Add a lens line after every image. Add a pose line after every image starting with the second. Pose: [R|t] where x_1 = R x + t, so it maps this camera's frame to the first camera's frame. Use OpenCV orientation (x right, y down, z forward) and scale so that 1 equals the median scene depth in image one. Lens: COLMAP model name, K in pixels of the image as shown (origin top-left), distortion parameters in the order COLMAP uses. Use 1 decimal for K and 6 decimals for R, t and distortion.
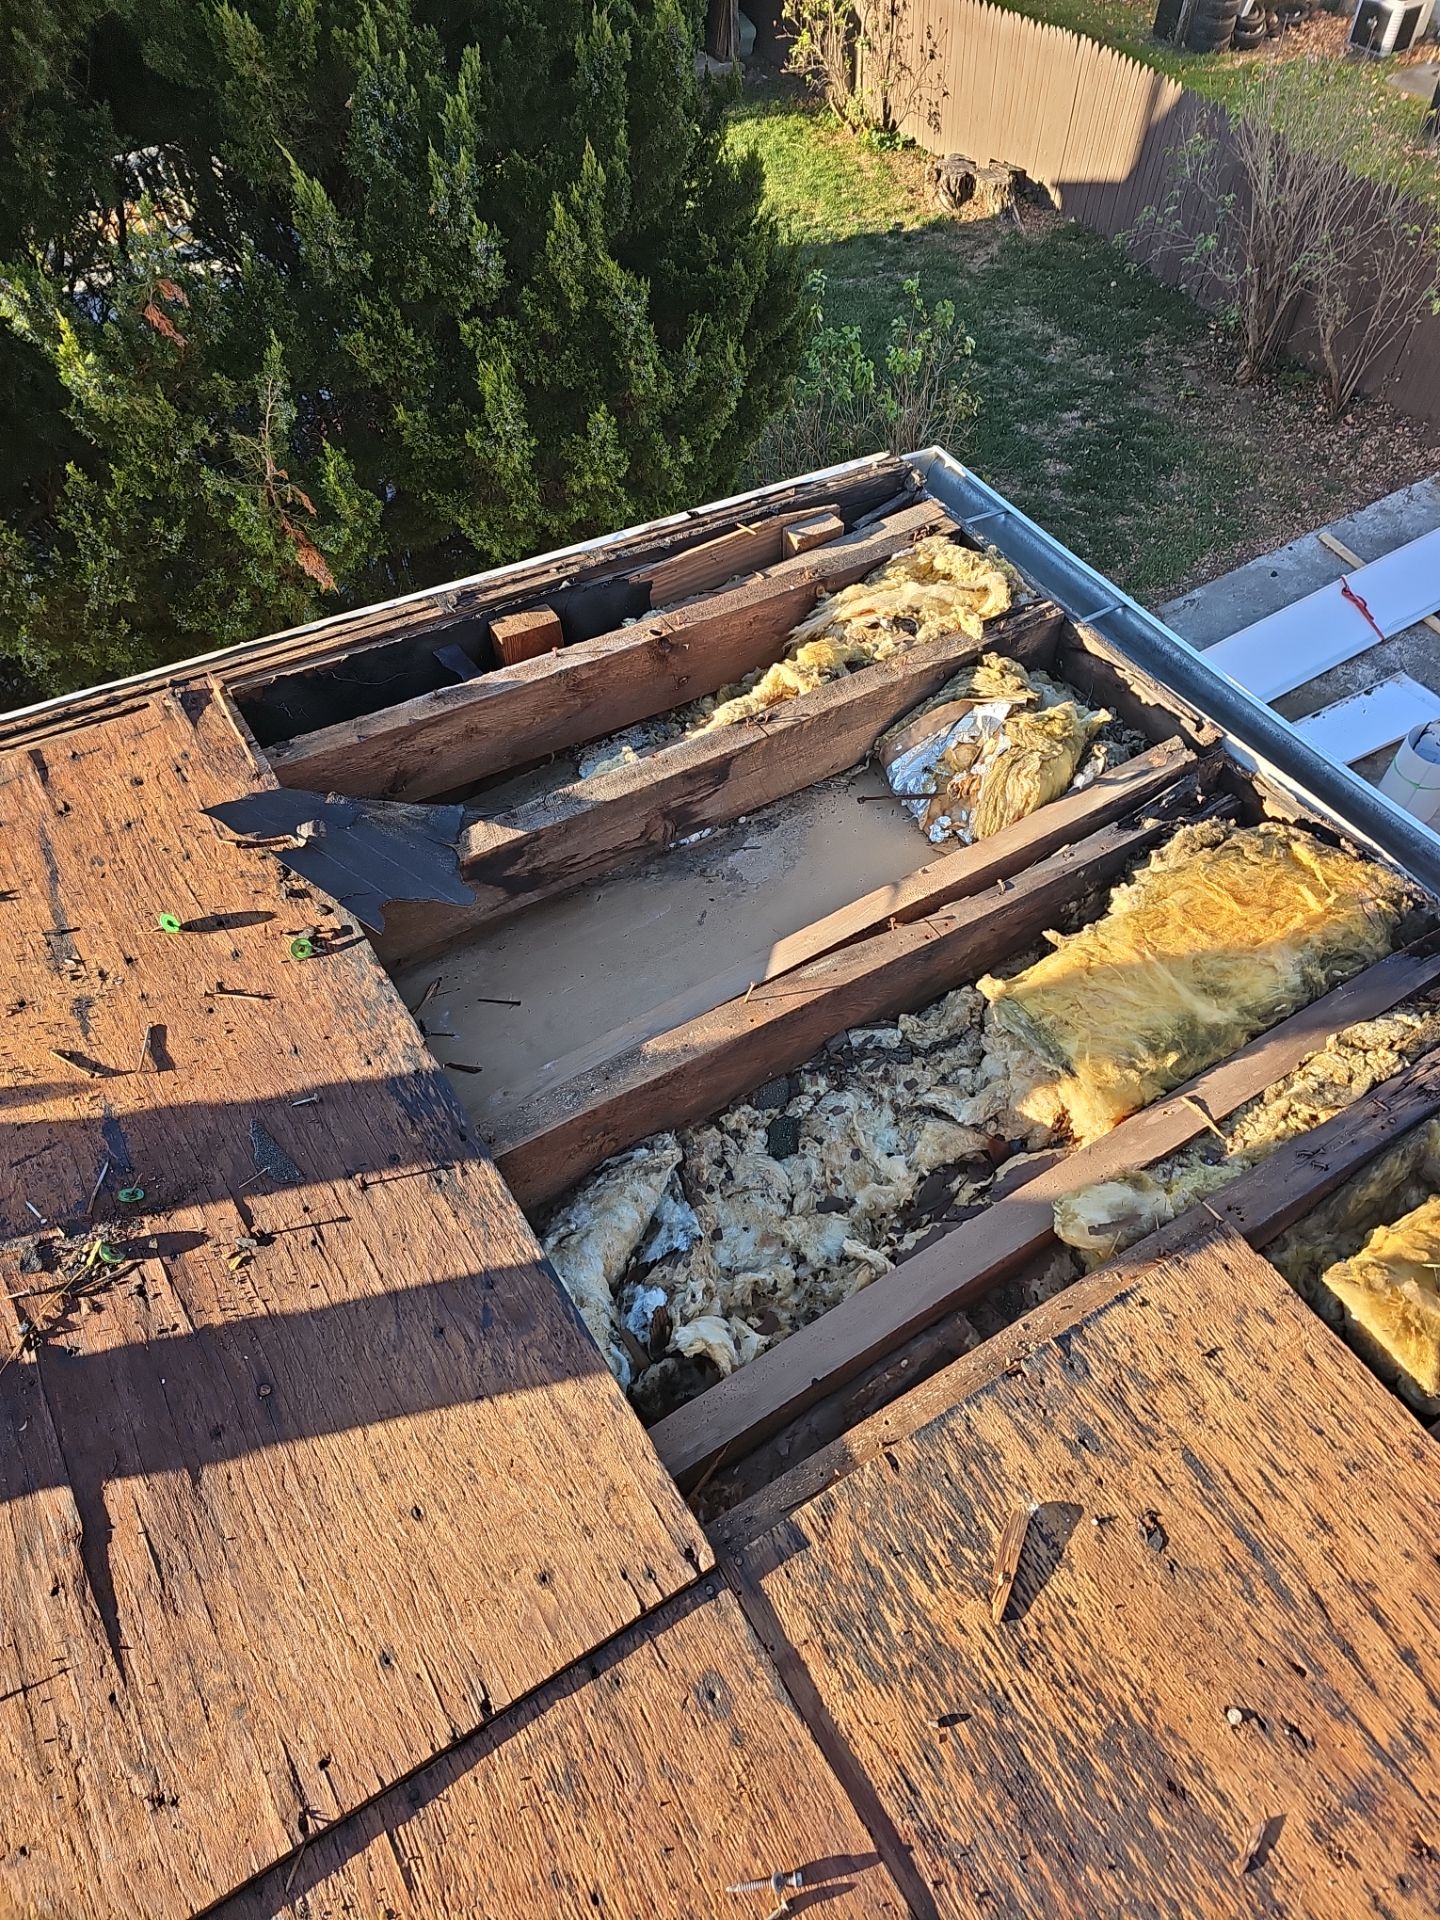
lens RADIAL K [[1263.5, 0, 724.6], [0, 1263.5, 959.8], [0, 0, 1]] dist [0.066045, -0.057962]
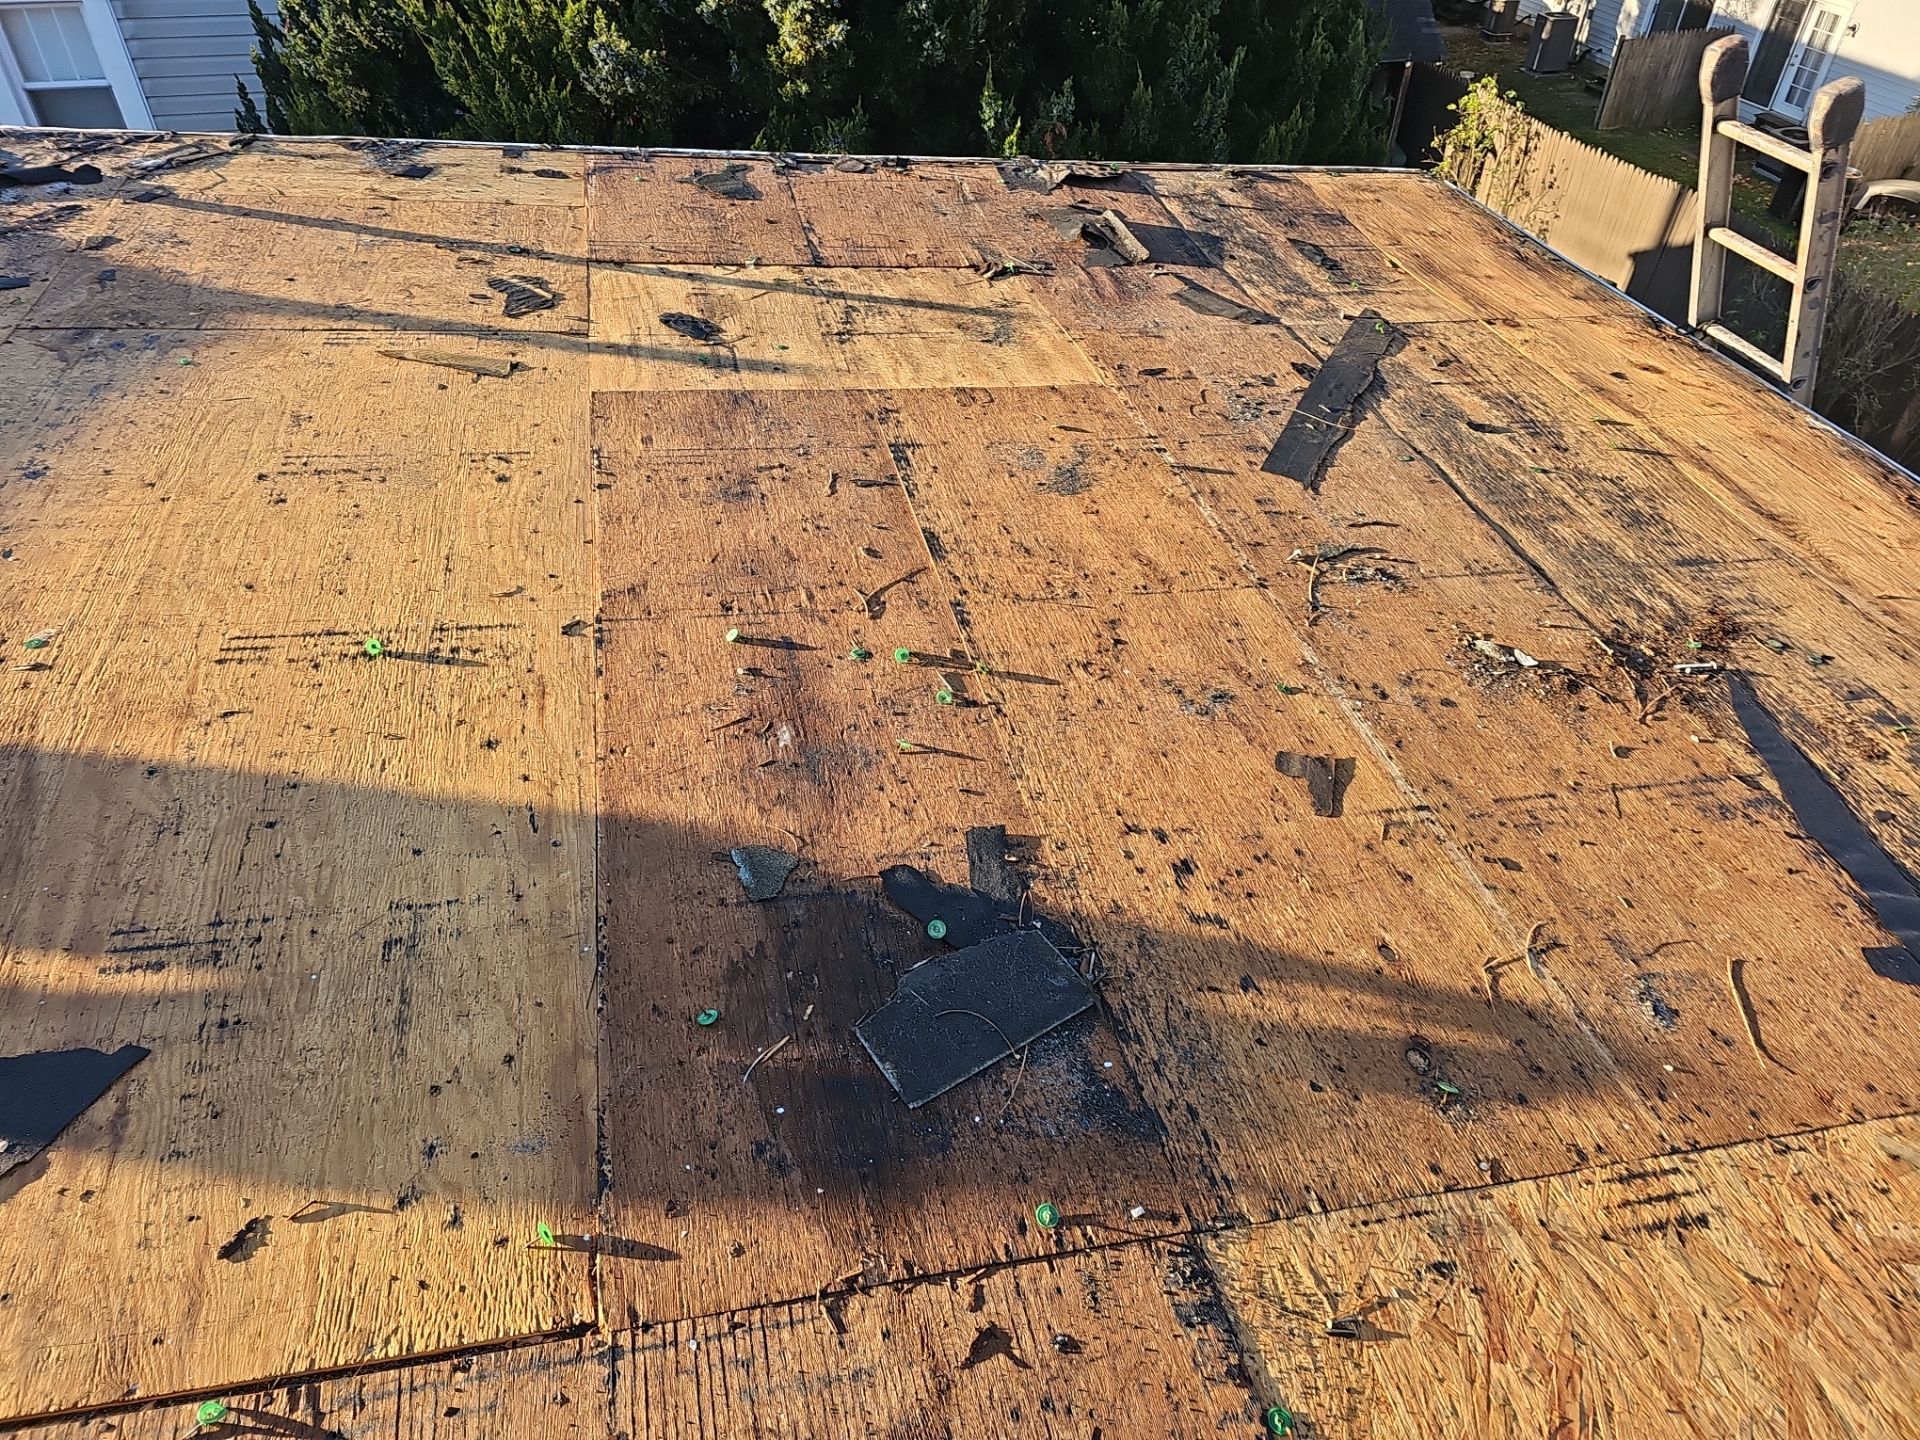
lens RADIAL K [[1263.5, 0, 960.1], [0, 1263.5, 711.3], [0, 0, 1]] dist [0.066045, -0.057962]
pose [[0.948310, 0.237545, -0.210428, 0.006097], [-0.276987, 0.943182, -0.183538, 0.129509], [0.154874, 0.232337, 0.960226, -0.121272]]
